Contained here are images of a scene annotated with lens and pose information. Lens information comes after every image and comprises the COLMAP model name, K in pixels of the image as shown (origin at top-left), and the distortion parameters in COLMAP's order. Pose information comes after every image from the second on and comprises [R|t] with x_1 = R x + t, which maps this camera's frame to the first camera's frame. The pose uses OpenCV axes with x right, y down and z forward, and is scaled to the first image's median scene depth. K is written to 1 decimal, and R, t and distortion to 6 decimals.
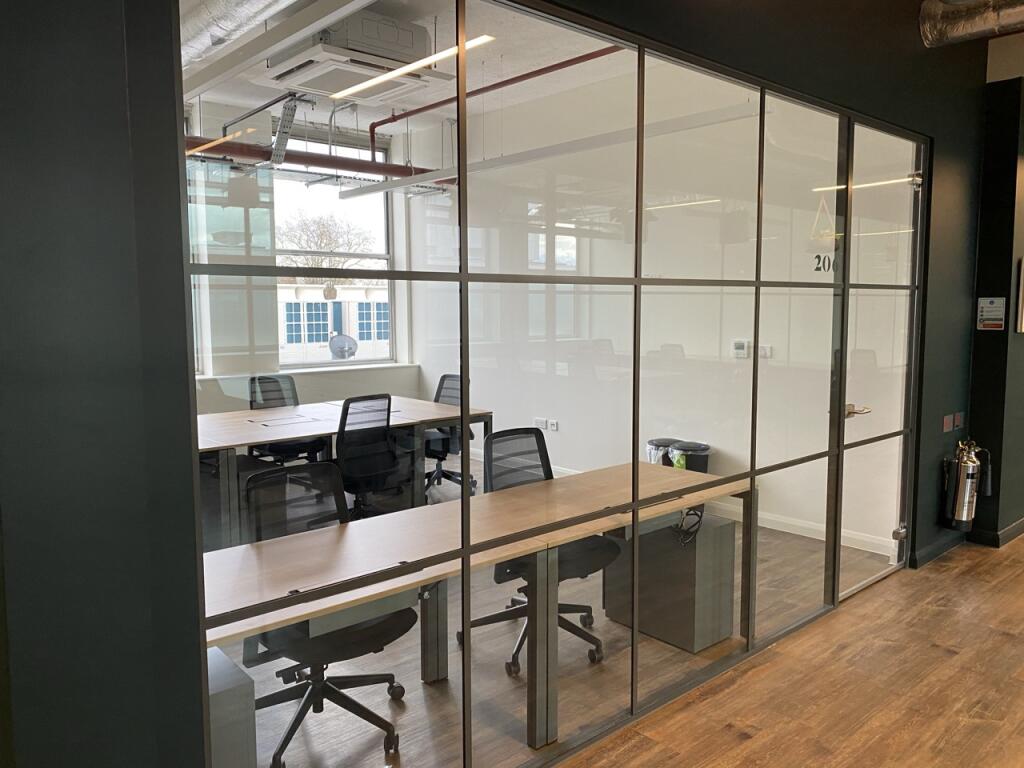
lens RADIAL K [[776.9, 0, 512.0], [0, 776.9, 384.0], [0, 0, 1]] dist [0.011113, -0.001896]
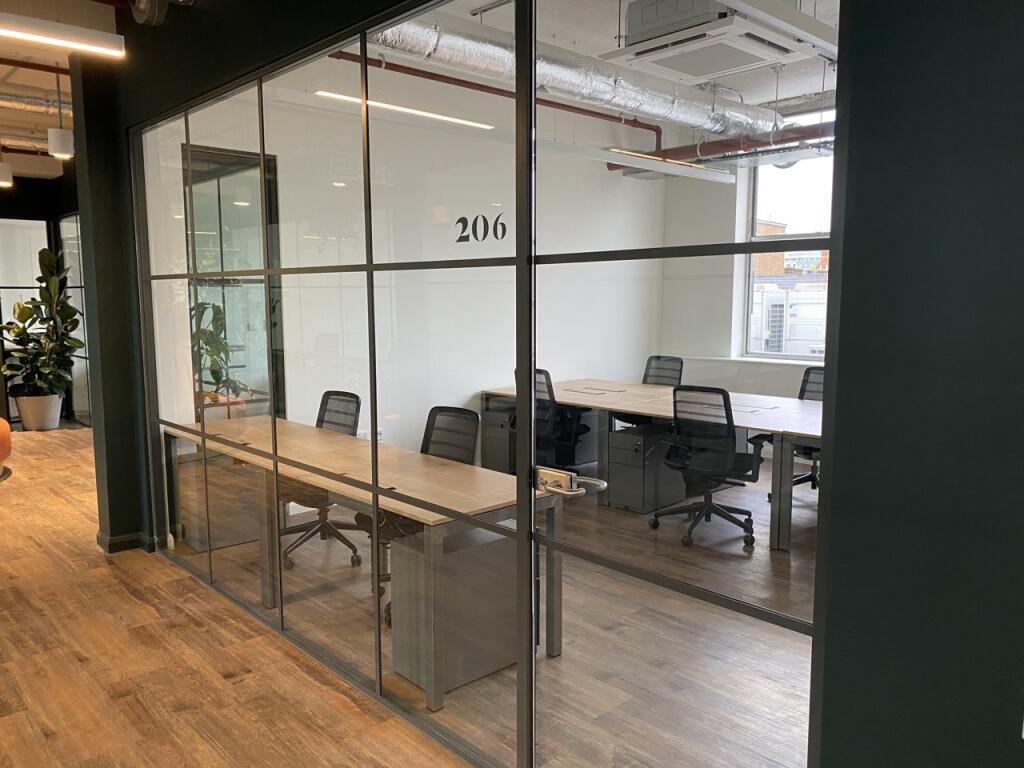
lens RADIAL K [[776.9, 0, 512.0], [0, 776.9, 384.0], [0, 0, 1]] dist [0.011113, -0.001896]
pose [[0.009848, 0.122432, -0.992428, 1.207943], [-0.069772, 0.990141, 0.121458, -0.125134], [0.997514, 0.068047, 0.018294, 1.185859]]
